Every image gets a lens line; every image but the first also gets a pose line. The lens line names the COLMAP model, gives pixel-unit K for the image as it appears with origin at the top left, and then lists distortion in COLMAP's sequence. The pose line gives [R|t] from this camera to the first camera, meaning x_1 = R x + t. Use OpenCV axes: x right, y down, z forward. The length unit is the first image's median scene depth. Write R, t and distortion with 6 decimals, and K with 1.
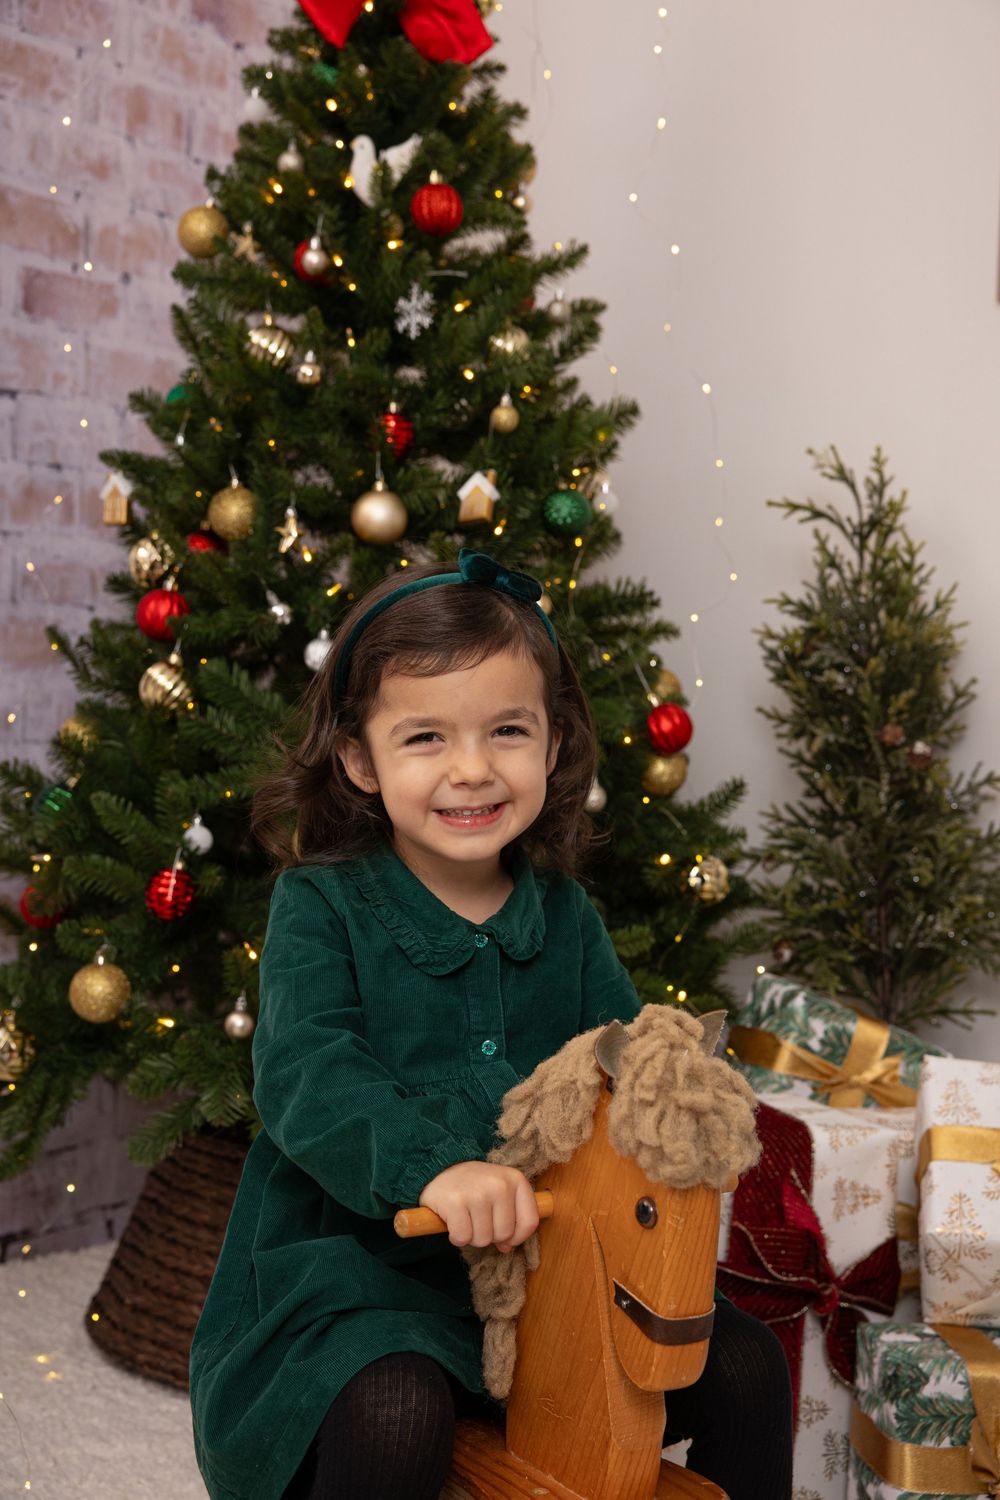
lens RADIAL K [[1946.8, 0, 500.0], [0, 1946.8, 750.0], [0, 0, 1]] dist [0.091169, 0.017583]
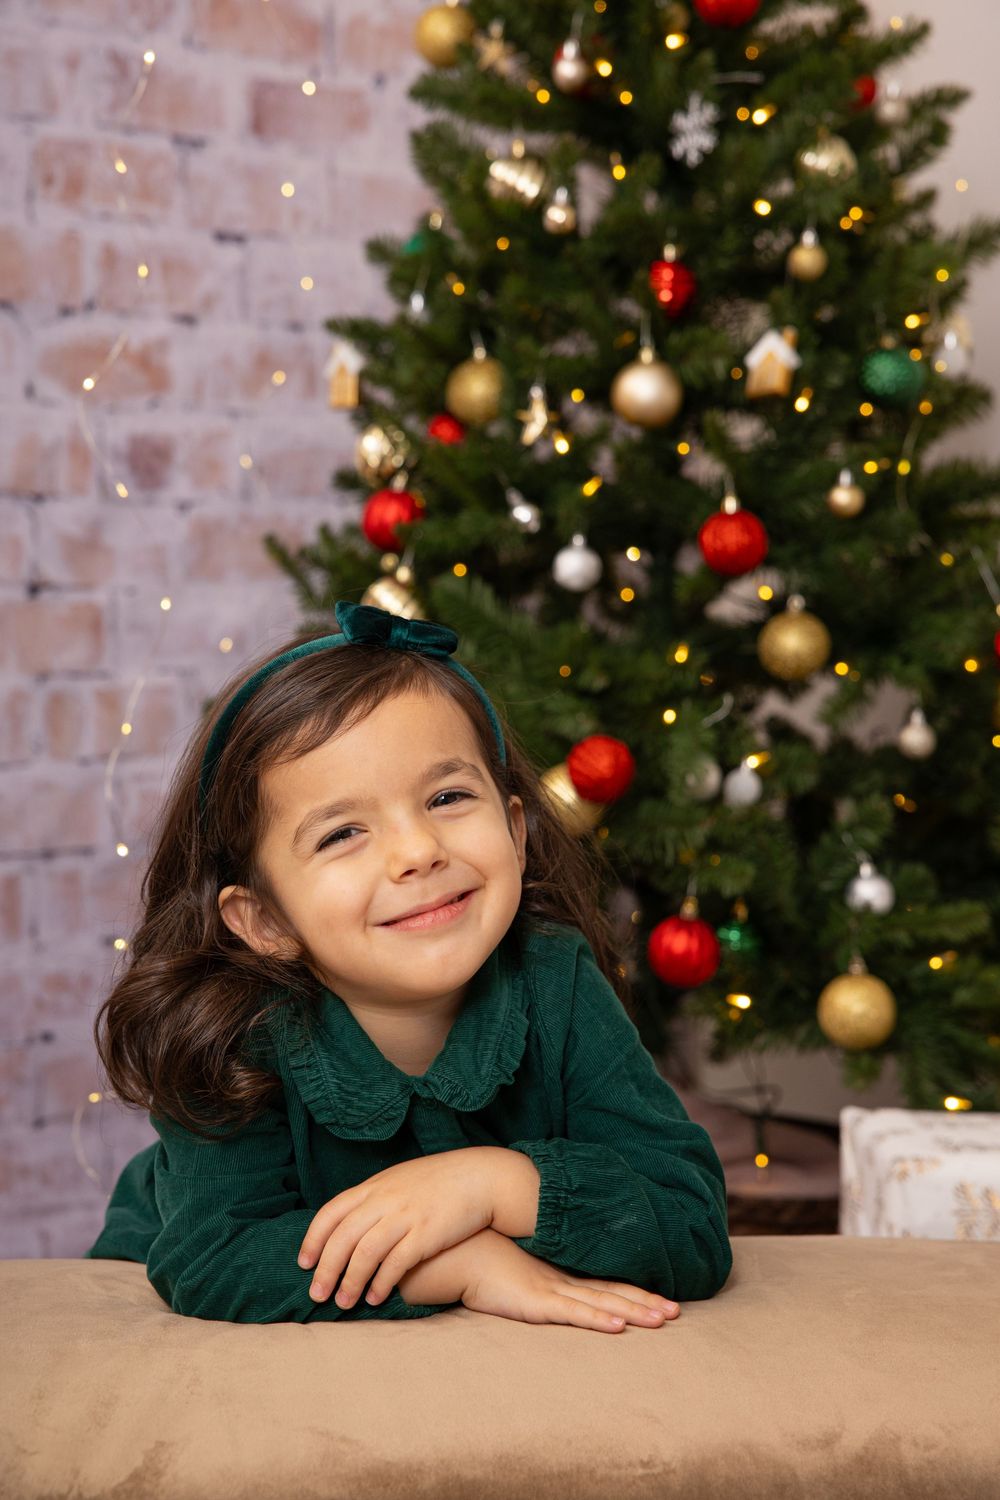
lens RADIAL K [[2789.7, 0, 500.0], [0, 2789.7, 750.0], [0, 0, 1]] dist [0.267904, -0.040729]
pose [[0.979121, -0.002643, -0.203262, 0.107351], [0.010632, 0.999213, 0.038222, -0.016104], [0.203001, -0.039585, 0.978378, -0.145466]]
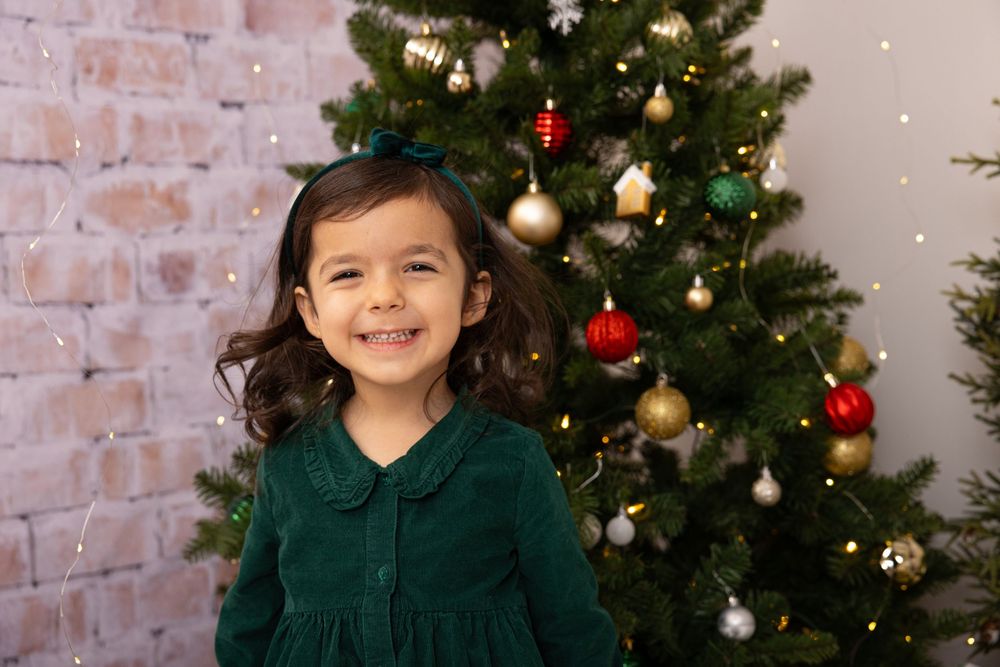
lens RADIAL K [[1491.7, 0, 500.0], [0, 1491.7, 333.5], [0, 0, 1]] dist [0.177775, -0.058041]
pose [[0.978605, -0.049574, -0.199686, 0.067063], [0.054570, 0.998318, 0.019593, -0.071579], [0.198378, -0.030071, 0.979664, 0.225172]]
